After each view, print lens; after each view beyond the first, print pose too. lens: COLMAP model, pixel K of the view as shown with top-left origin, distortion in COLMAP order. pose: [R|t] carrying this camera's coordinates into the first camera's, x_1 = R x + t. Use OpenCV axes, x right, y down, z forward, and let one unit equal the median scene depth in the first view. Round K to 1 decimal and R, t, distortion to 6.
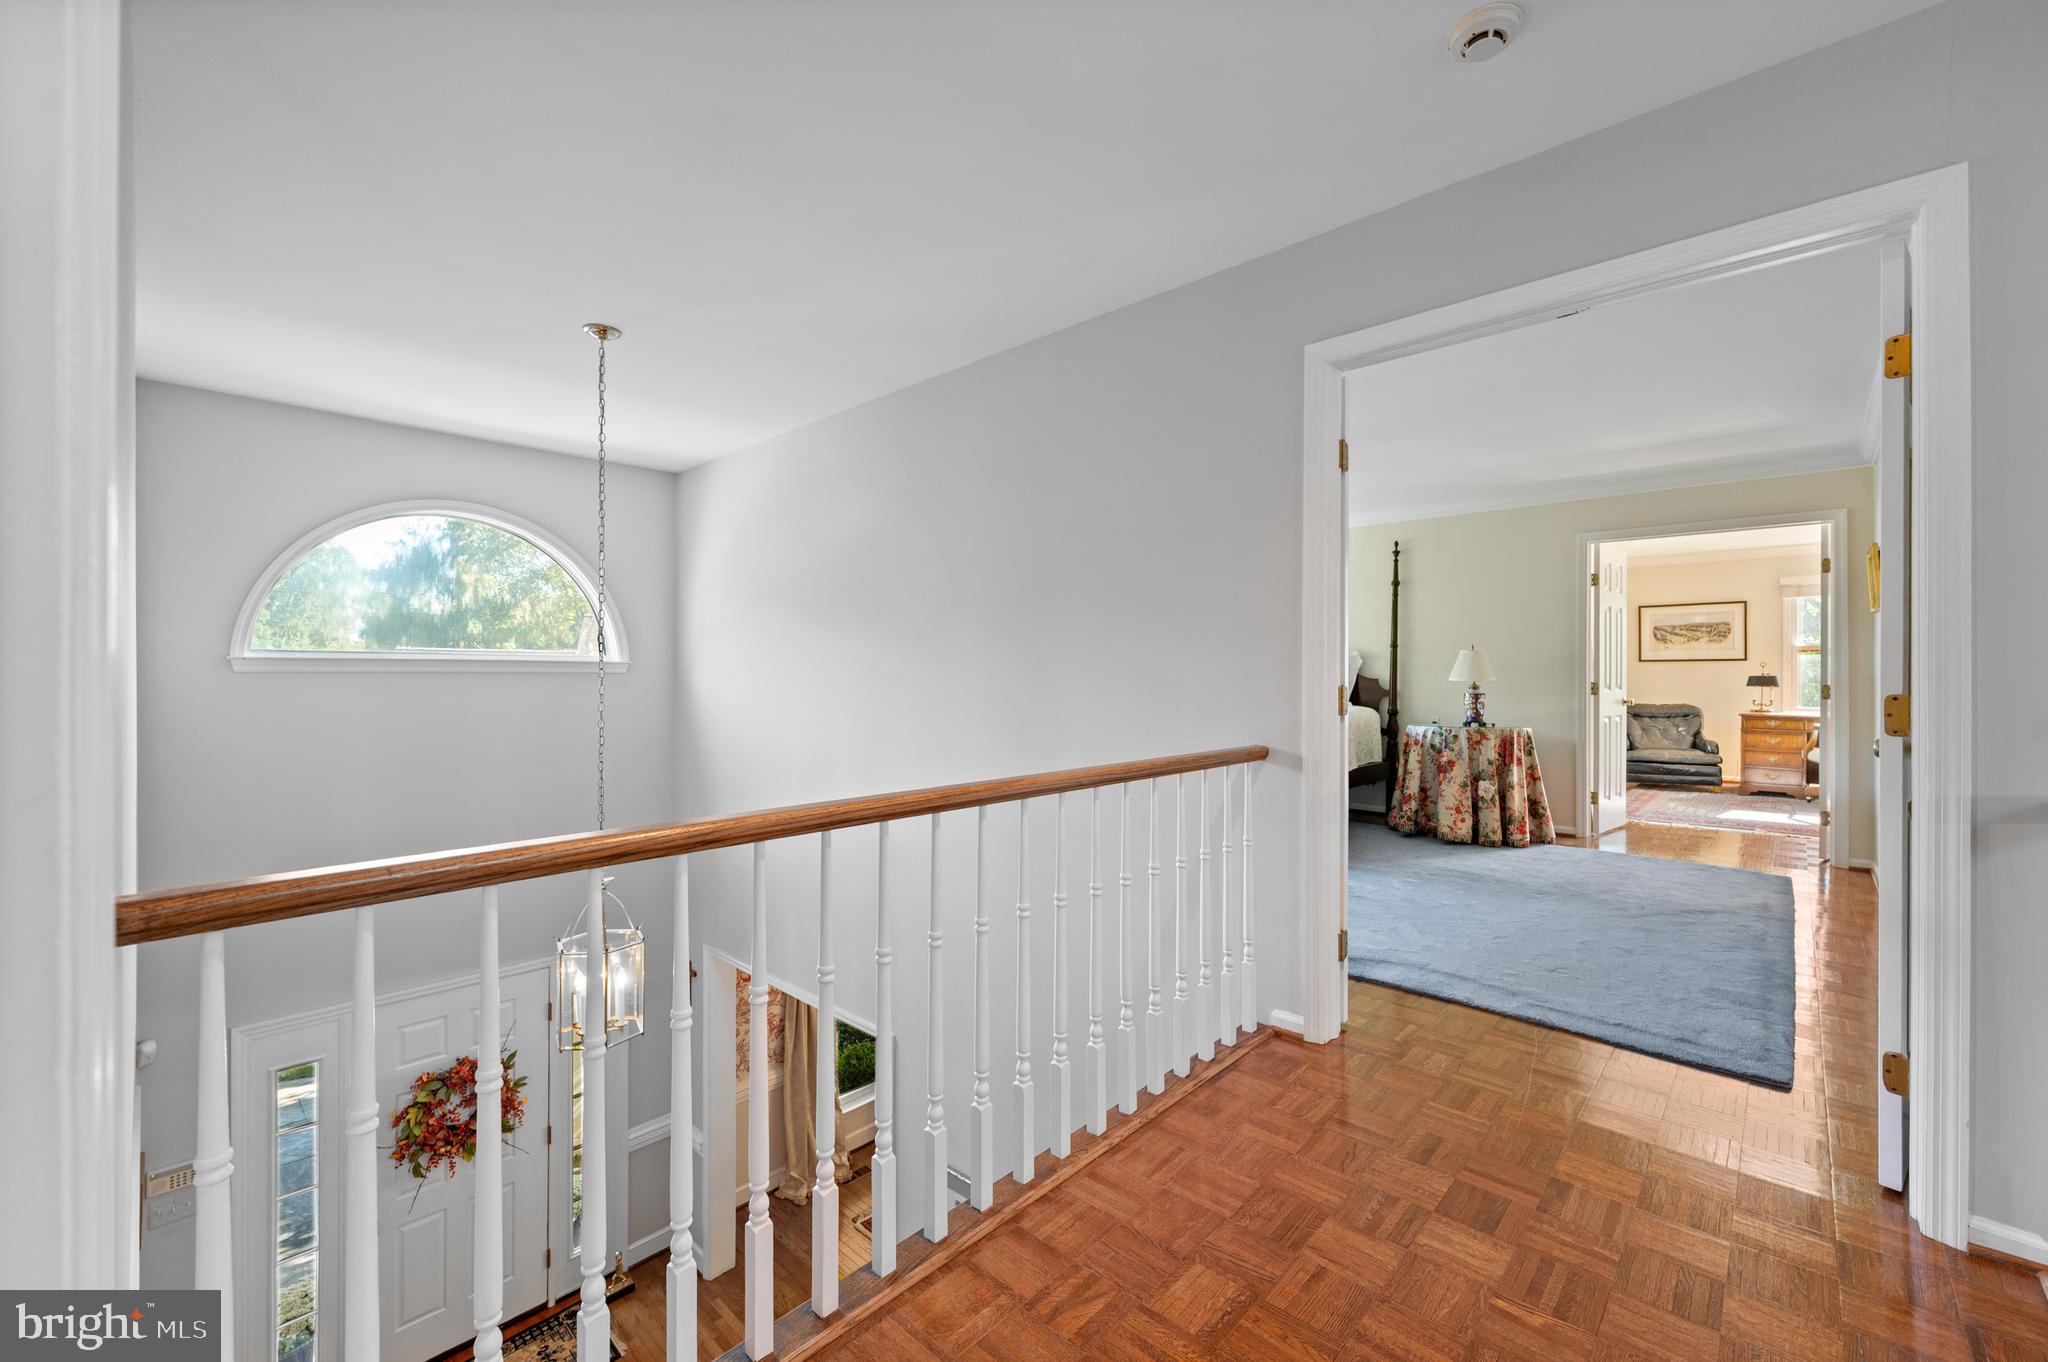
lens RADIAL K [[827.2, 0, 1023.9], [0, 827.2, 685.4], [0, 0, 1]] dist [0.000737, 0.000041]
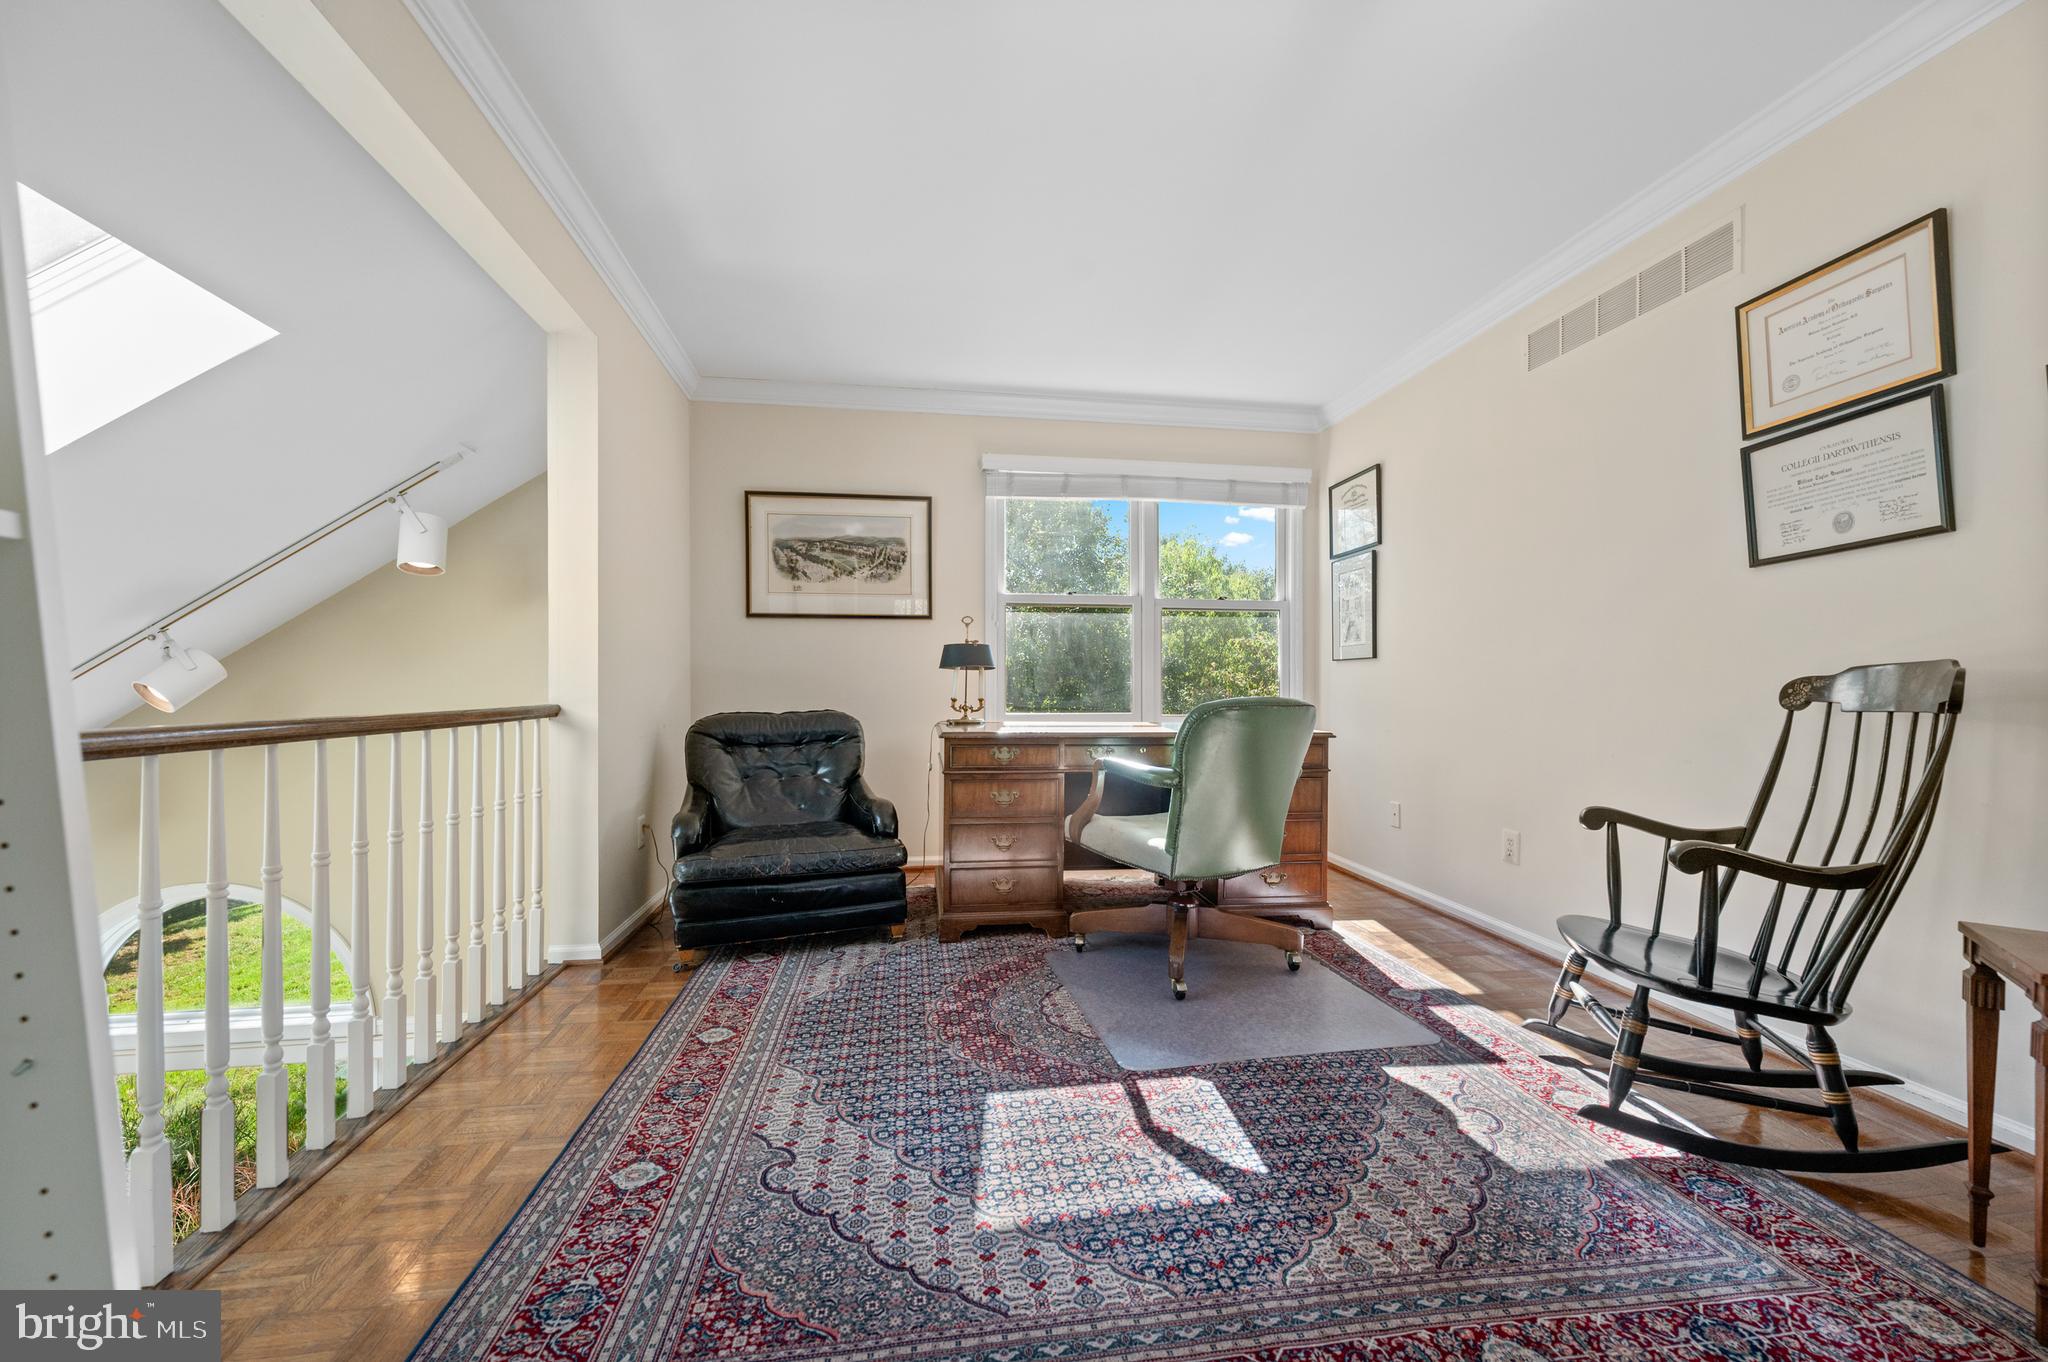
lens RADIAL K [[827.2, 0, 1021.7], [0, 827.2, 681.7], [0, 0, 1]] dist [0.000737, 0.000041]
pose [[0.625554, 0.011225, 0.780100, 0.546817], [0.006950, 0.999777, -0.019960, 0.017556], [-0.780150, 0.017907, 0.625336, 0.679438]]
